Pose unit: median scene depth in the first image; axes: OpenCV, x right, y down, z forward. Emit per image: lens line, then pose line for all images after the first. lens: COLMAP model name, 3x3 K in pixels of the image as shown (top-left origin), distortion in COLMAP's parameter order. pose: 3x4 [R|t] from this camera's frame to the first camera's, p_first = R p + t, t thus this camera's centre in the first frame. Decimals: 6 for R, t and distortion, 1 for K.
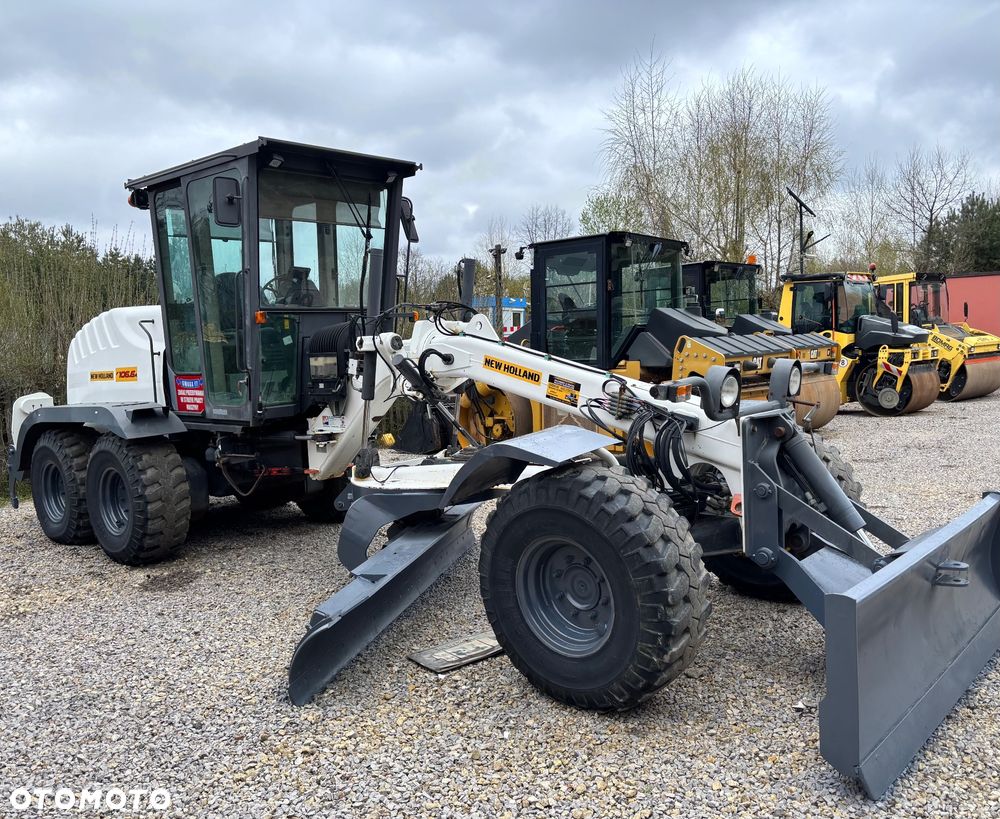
lens RADIAL K [[839.1, 0, 505.6], [0, 839.1, 447.7], [0, 0, 1]] dist [0.091035, -0.111033]
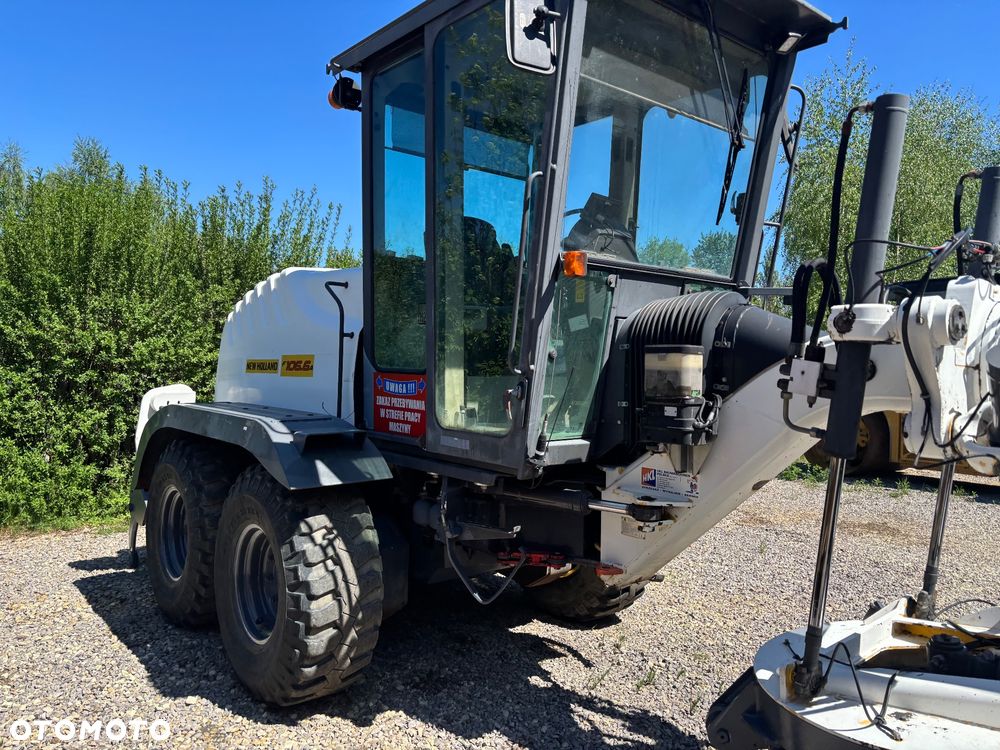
lens RADIAL K [[747.4, 0, 528.8], [0, 747.4, 378.1], [0, 0, 1]] dist [0.080269, -0.088777]
pose [[0.991576, 0.066995, -0.110852, -0.240354], [-0.077620, 0.992495, -0.094491, -0.042321], [0.103689, 0.102300, 0.989335, 0.526804]]
